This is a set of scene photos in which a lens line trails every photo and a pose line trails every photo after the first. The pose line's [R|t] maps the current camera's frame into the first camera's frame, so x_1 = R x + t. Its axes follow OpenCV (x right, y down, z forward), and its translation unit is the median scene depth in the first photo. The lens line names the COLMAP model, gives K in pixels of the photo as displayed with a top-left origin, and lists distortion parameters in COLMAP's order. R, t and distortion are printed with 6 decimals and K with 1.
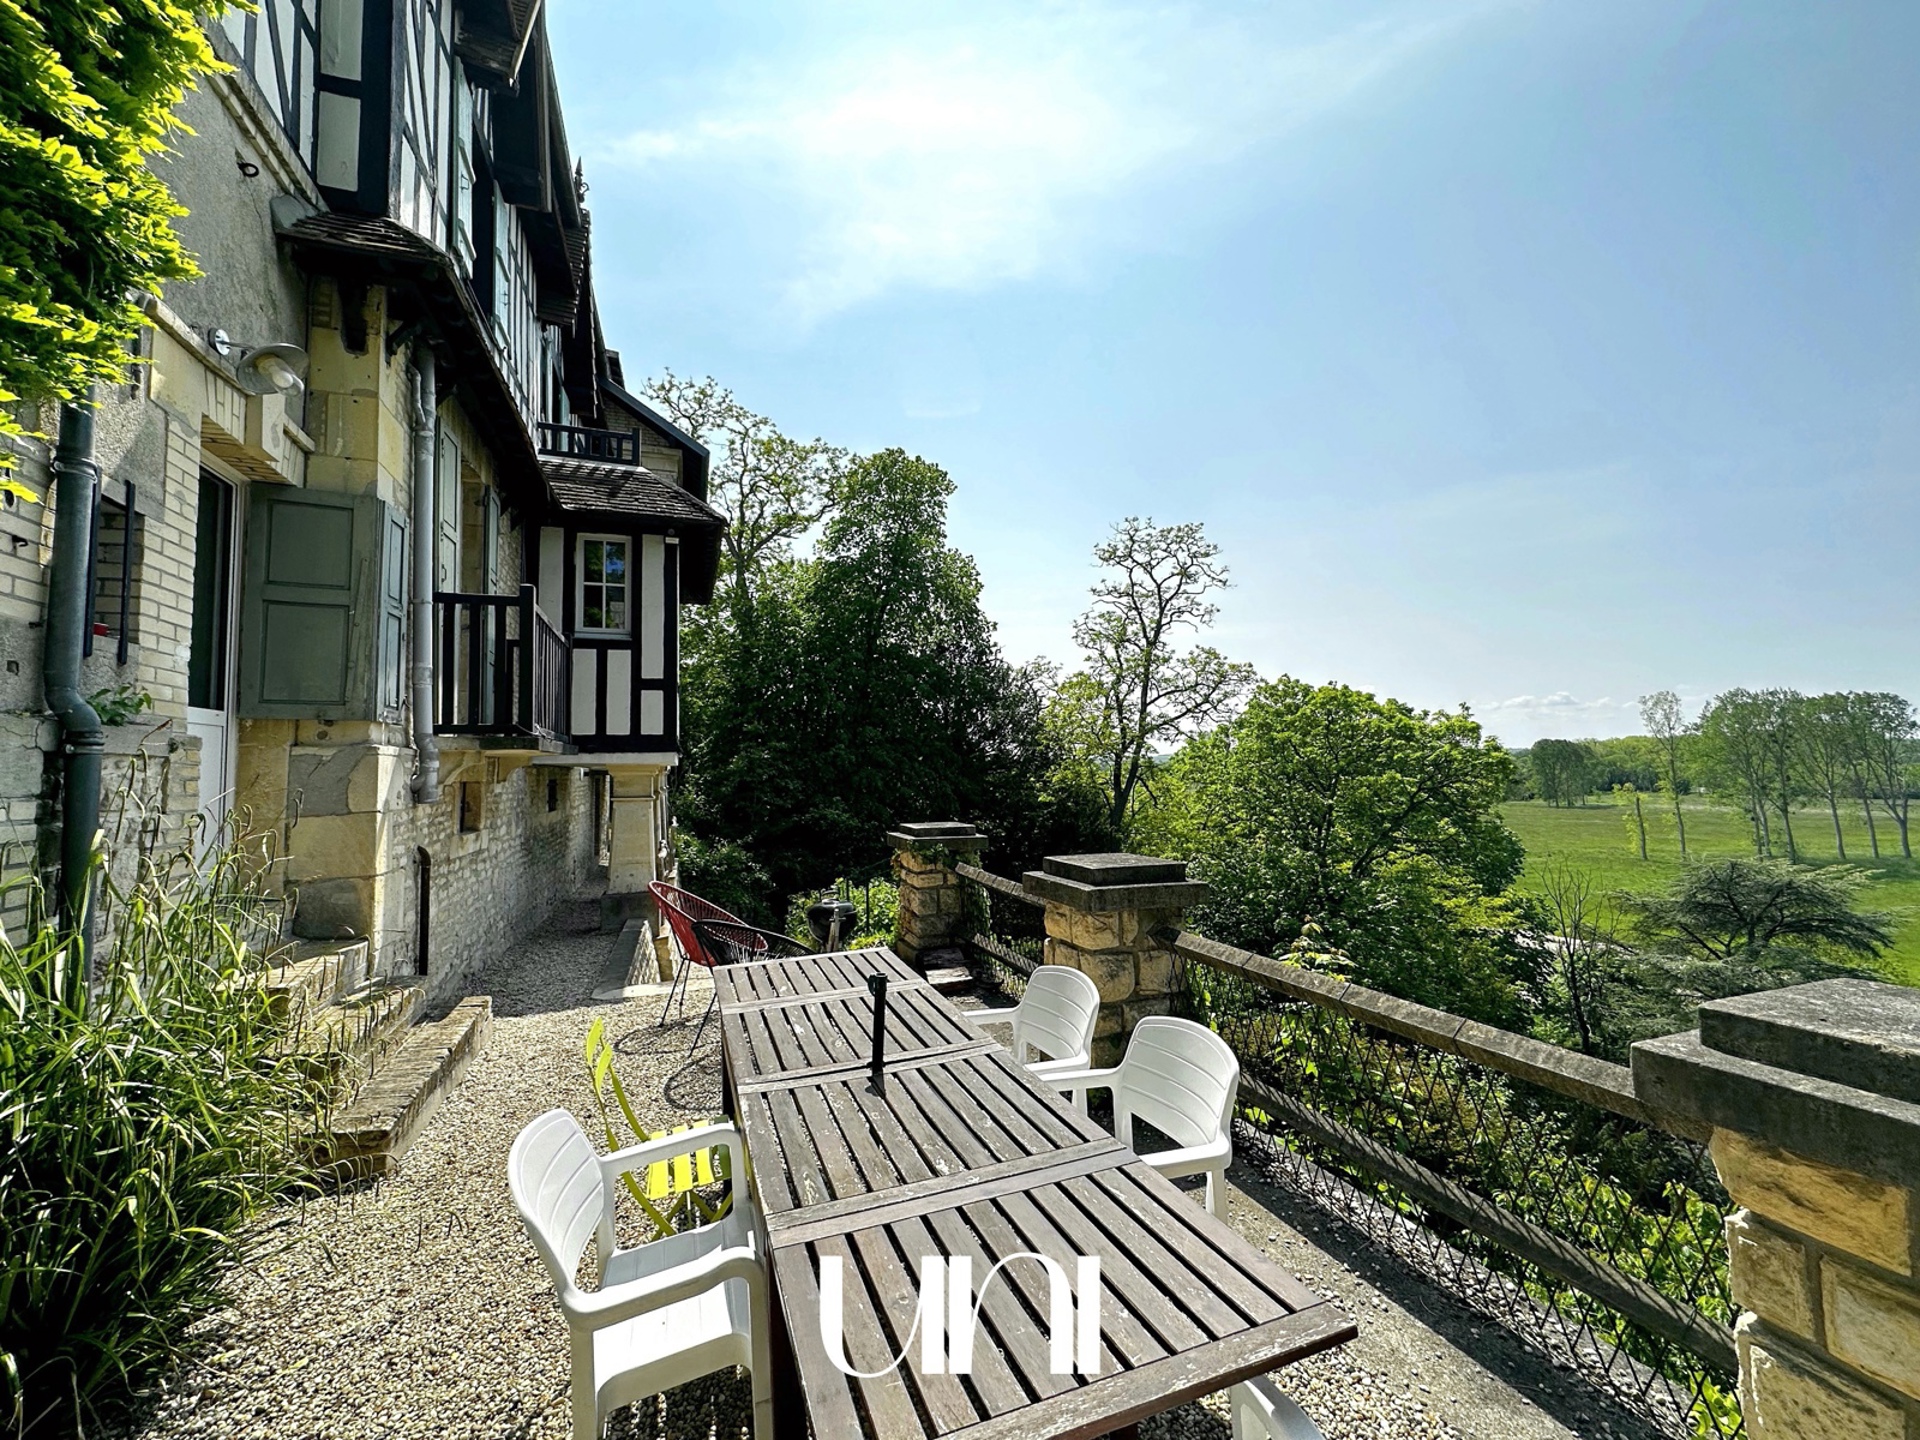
lens RADIAL K [[766.8, 0, 958.8], [0, 766.8, 716.5], [0, 0, 1]] dist [0.014881, -0.000357]
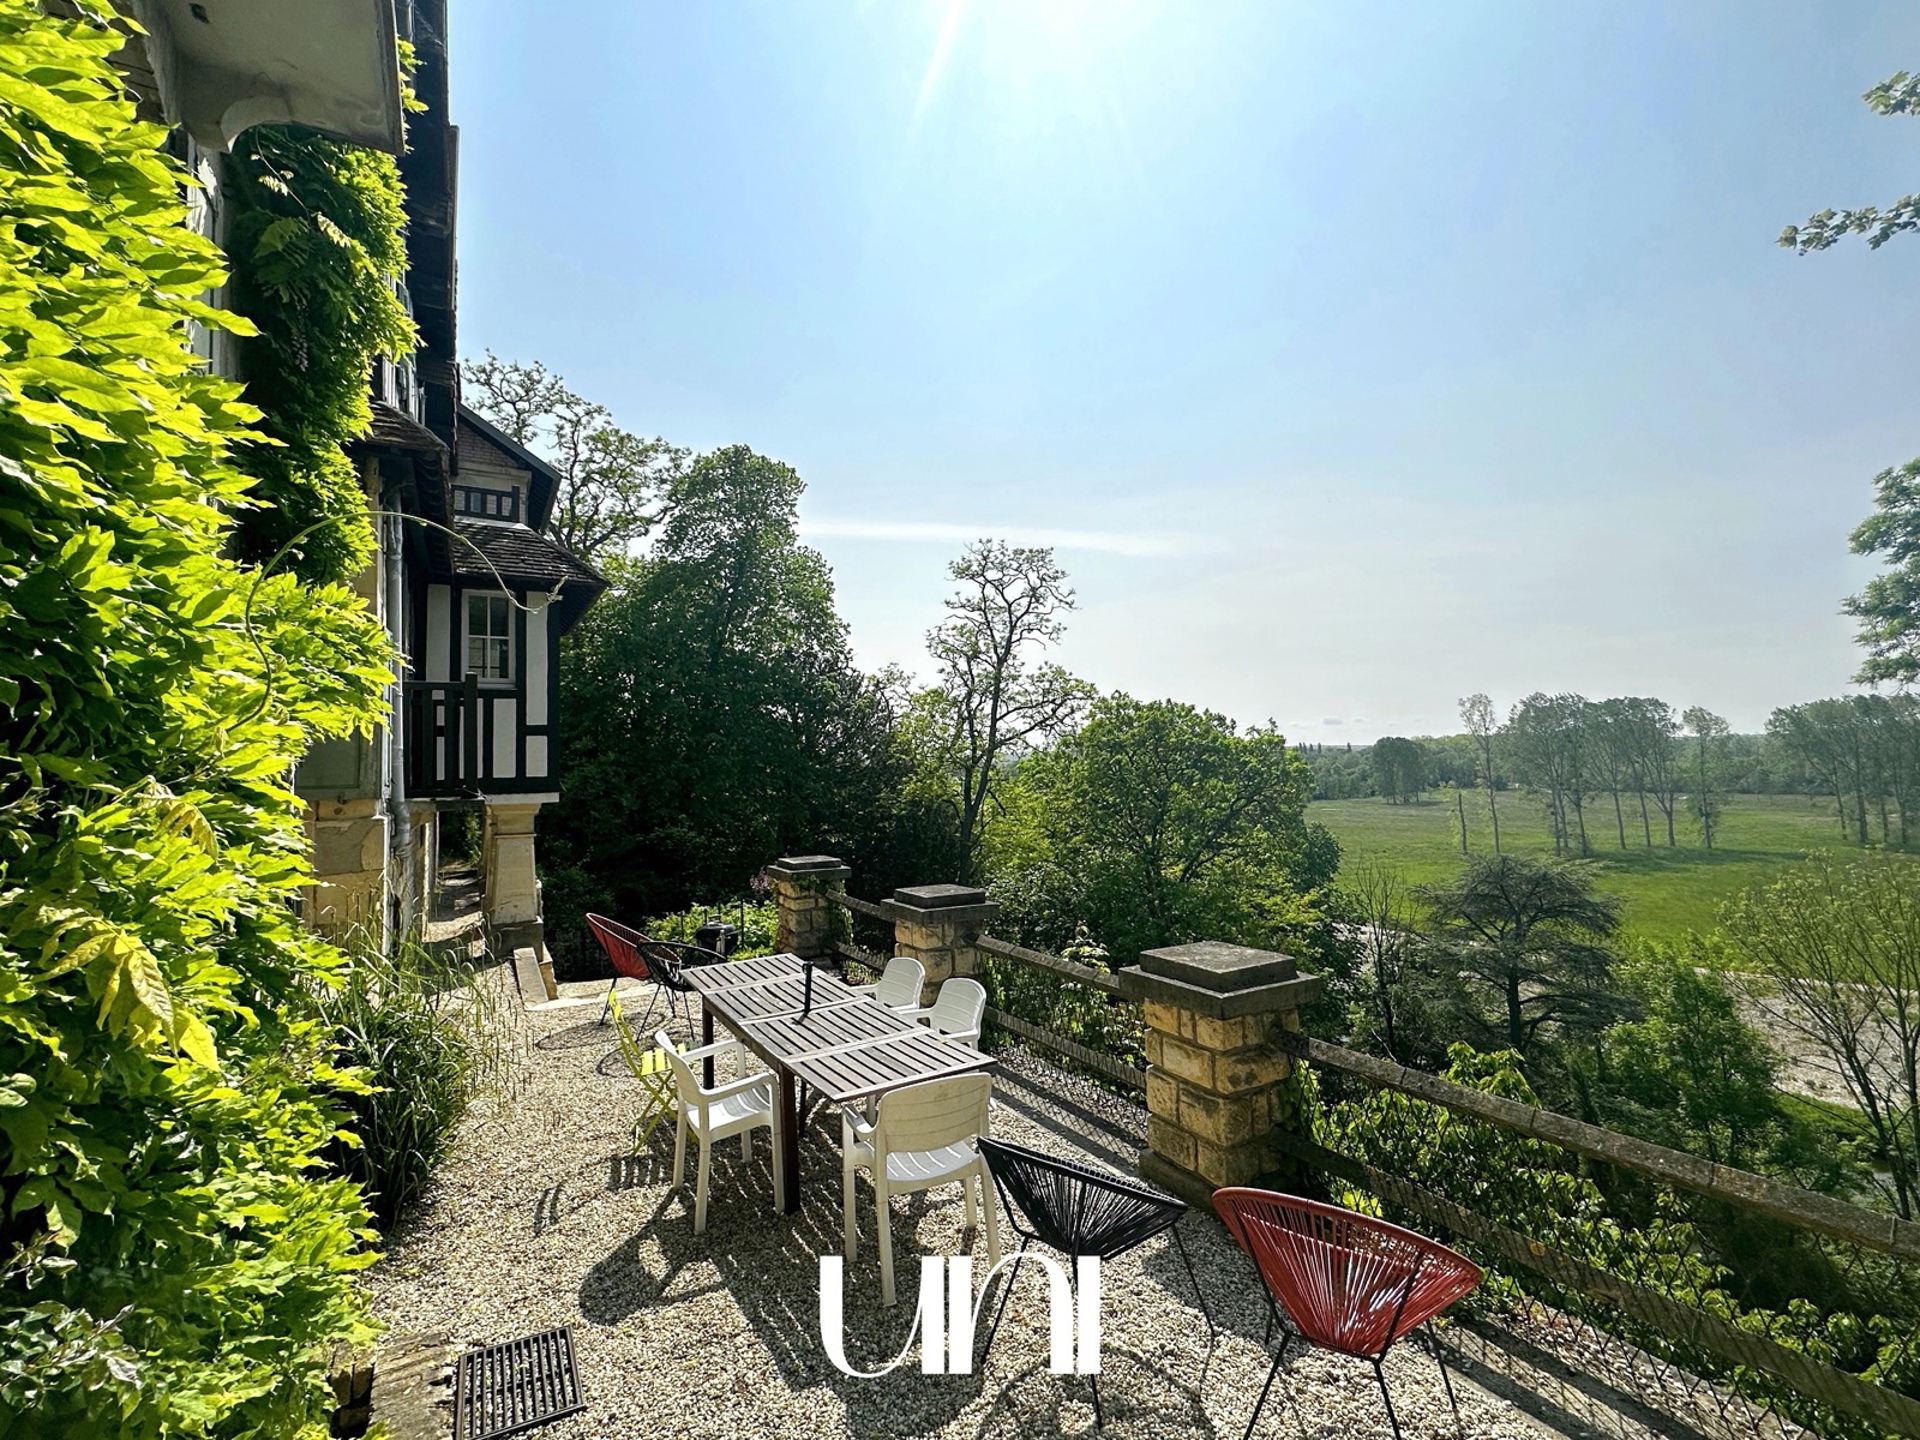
lens RADIAL K [[854.2, 0, 967.7], [0, 854.2, 728.0], [0, 0, 1]] dist [0.017891, 0.000196]
pose [[0.981161, 0.008152, 0.193018, -0.012635], [-0.012714, 0.999668, 0.022405, -0.028770], [-0.192772, -0.024437, 0.980939, -0.109977]]
